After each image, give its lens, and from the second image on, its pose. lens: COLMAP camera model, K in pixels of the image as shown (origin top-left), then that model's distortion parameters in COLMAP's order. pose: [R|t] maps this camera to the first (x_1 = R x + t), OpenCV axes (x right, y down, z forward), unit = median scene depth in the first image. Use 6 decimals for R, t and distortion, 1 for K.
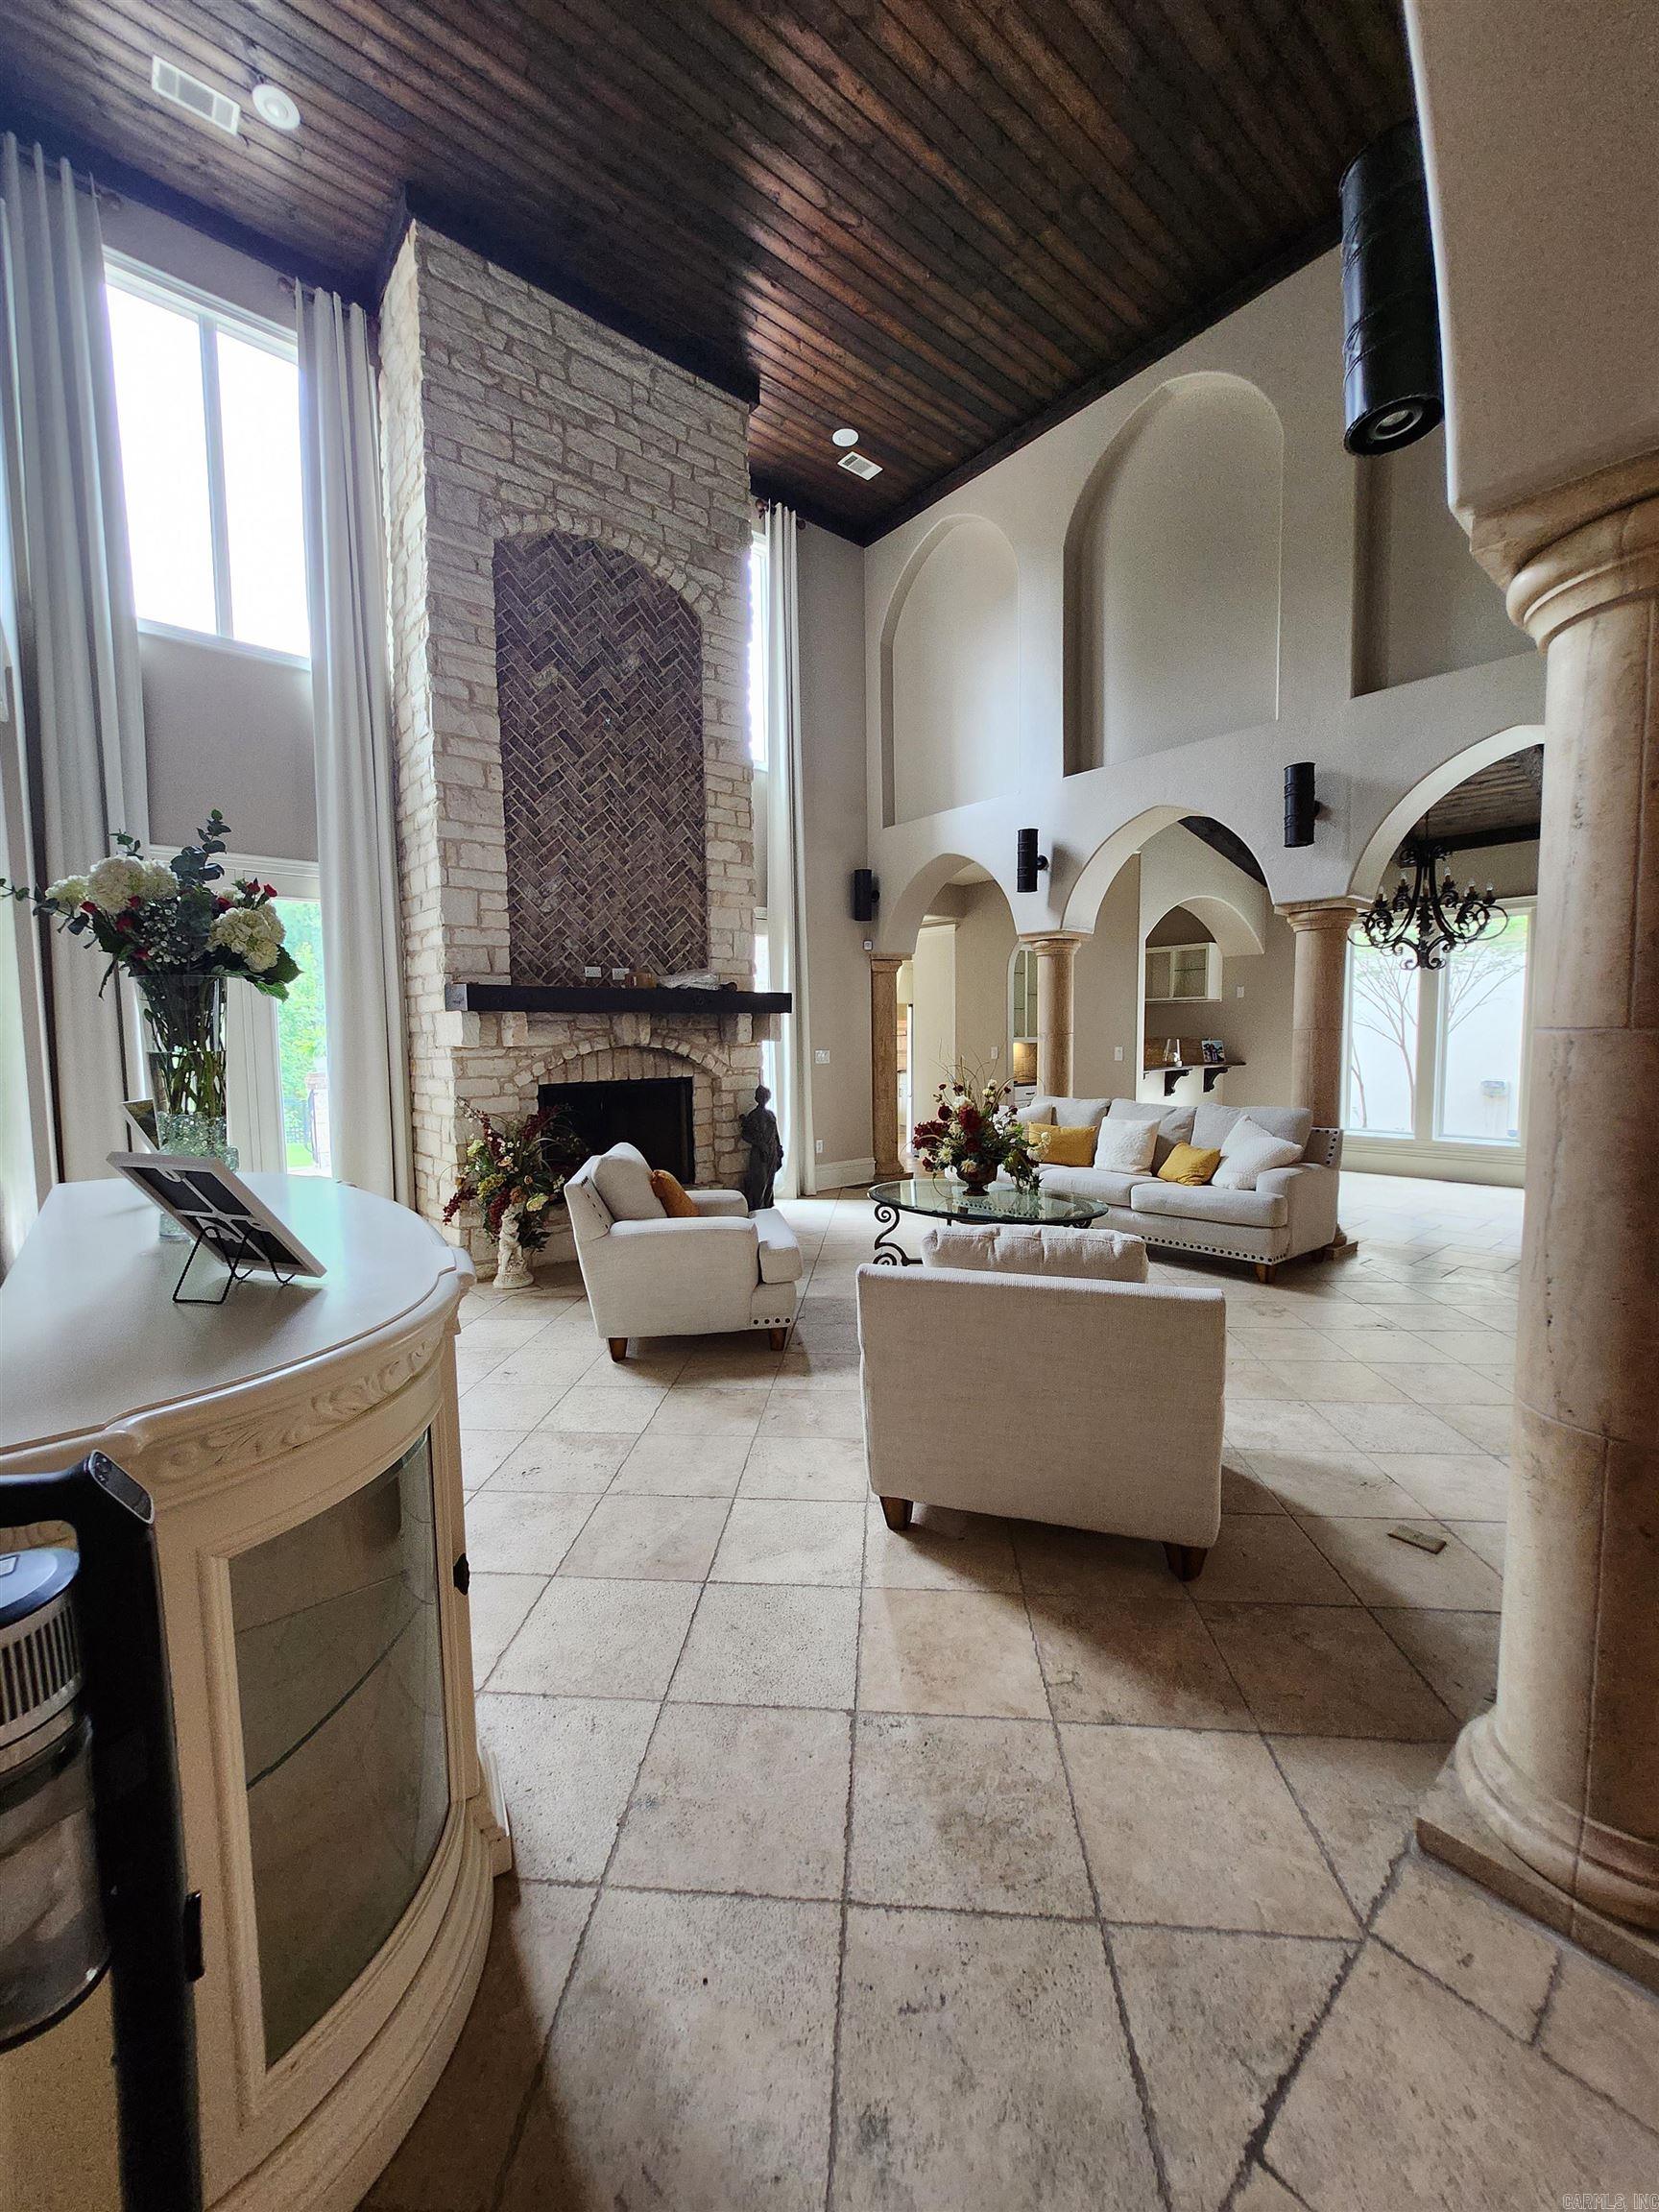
lens RADIAL K [[868.7, 0, 819.7], [0, 868.7, 1098.9], [0, 0, 1]] dist [-0.004206, 0.001300]
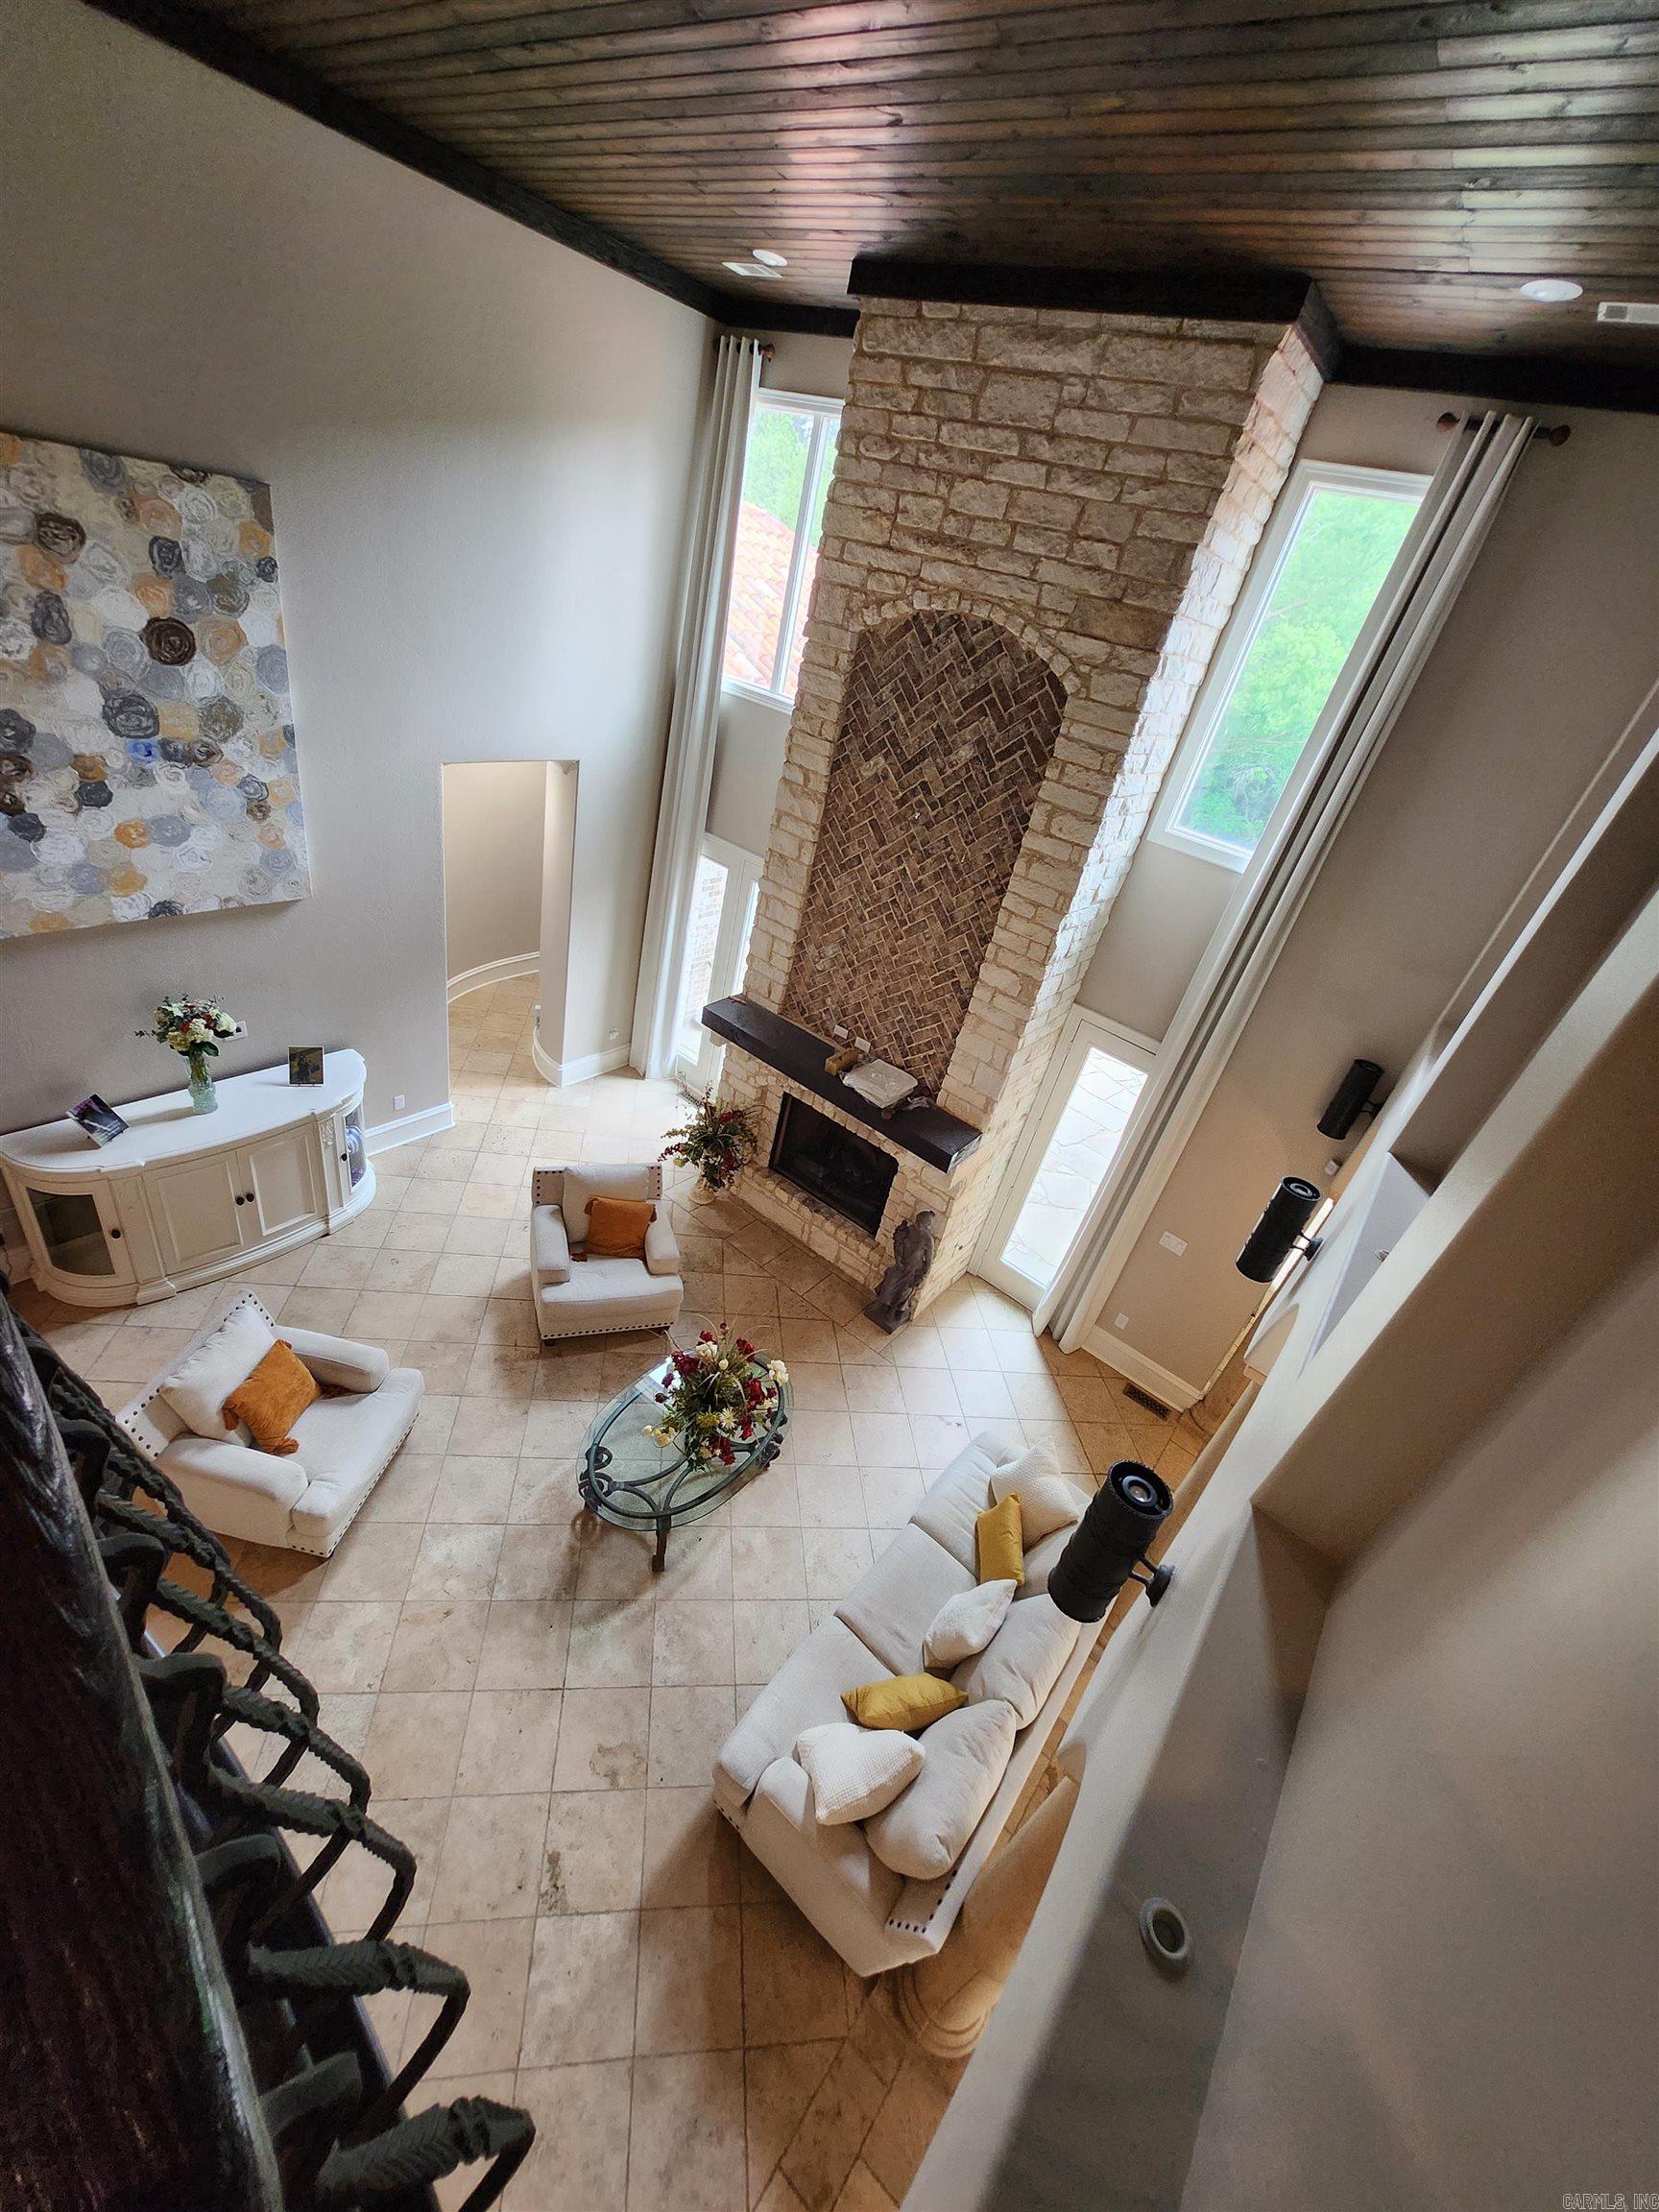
lens RADIAL K [[868.7, 0, 816.7], [0, 868.7, 1099.6], [0, 0, 1]] dist [-0.004206, 0.001300]
pose [[0.188329, 0.565453, -0.802991, 0.695731], [-0.273536, 0.815469, 0.510086, -0.652196], [0.943245, 0.123582, 0.308248, 0.654473]]
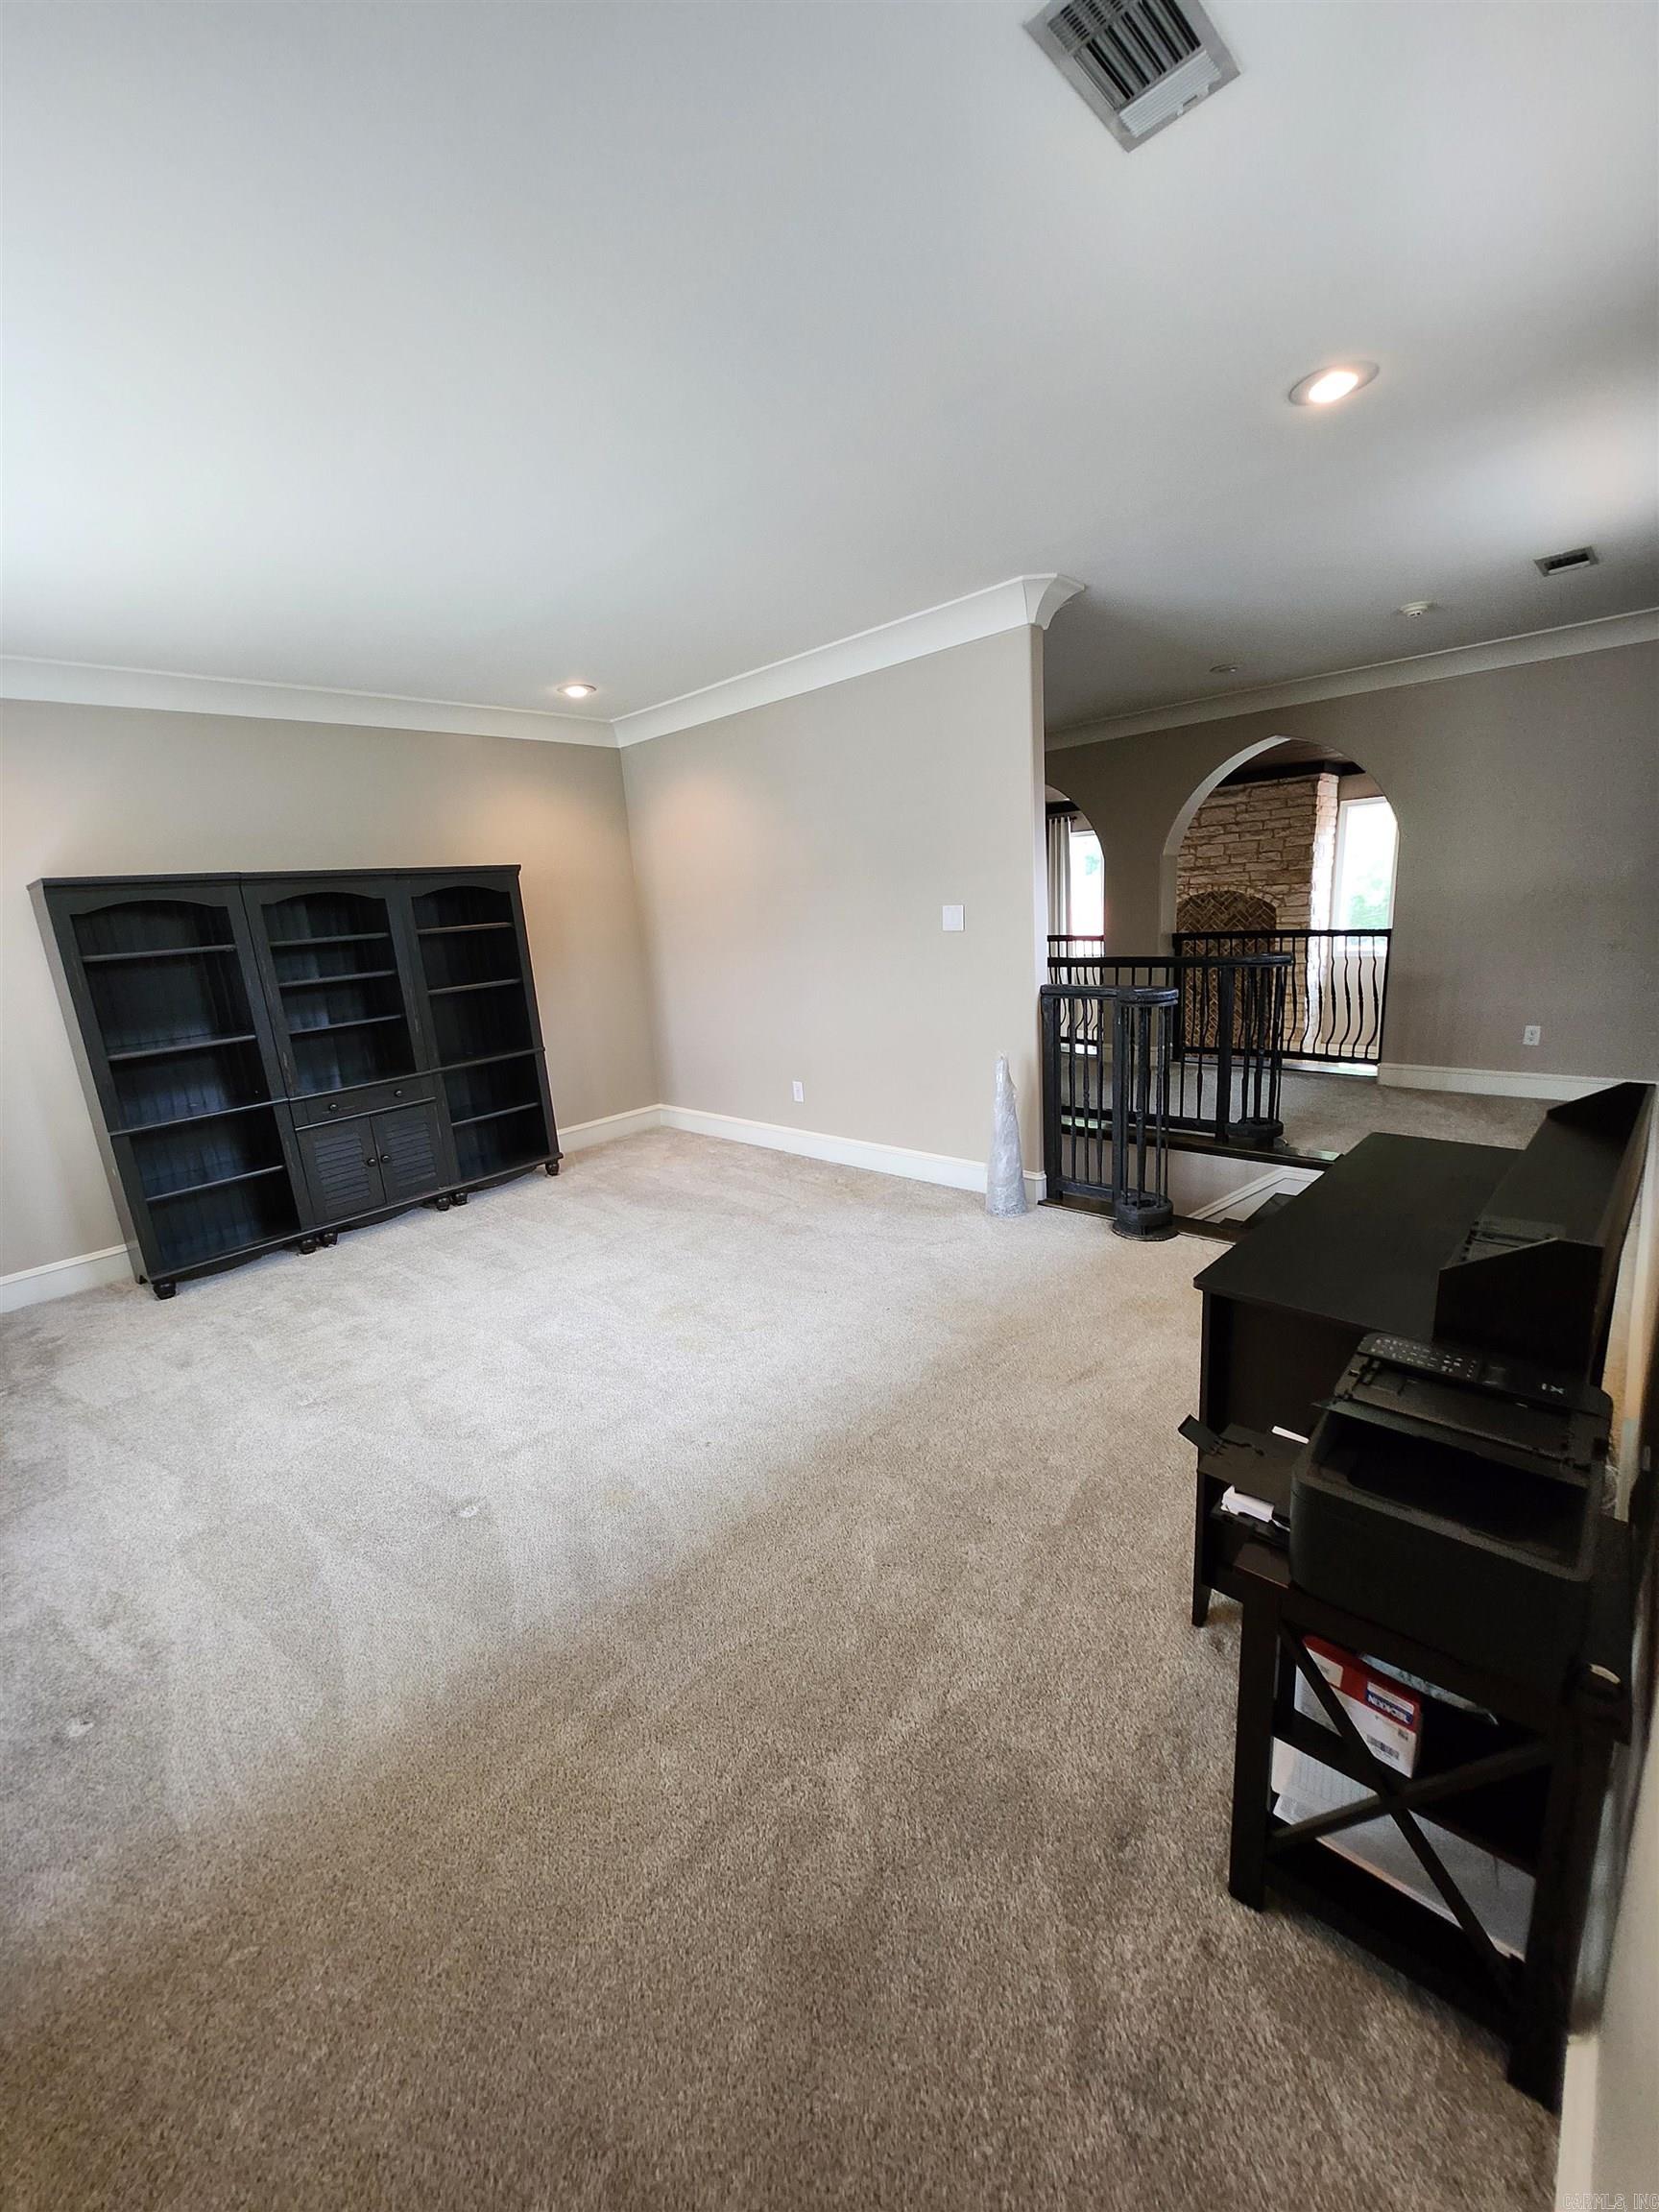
lens RADIAL K [[868.7, 0, 812.1], [0, 868.7, 1106.3], [0, 0, 1]] dist [-0.004206, 0.001300]
pose [[0.102564, 0.231019, -0.967528, 1.758030], [-0.008126, 0.972820, 0.231421, -0.618913], [0.994693, -0.015874, 0.101653, -0.165107]]
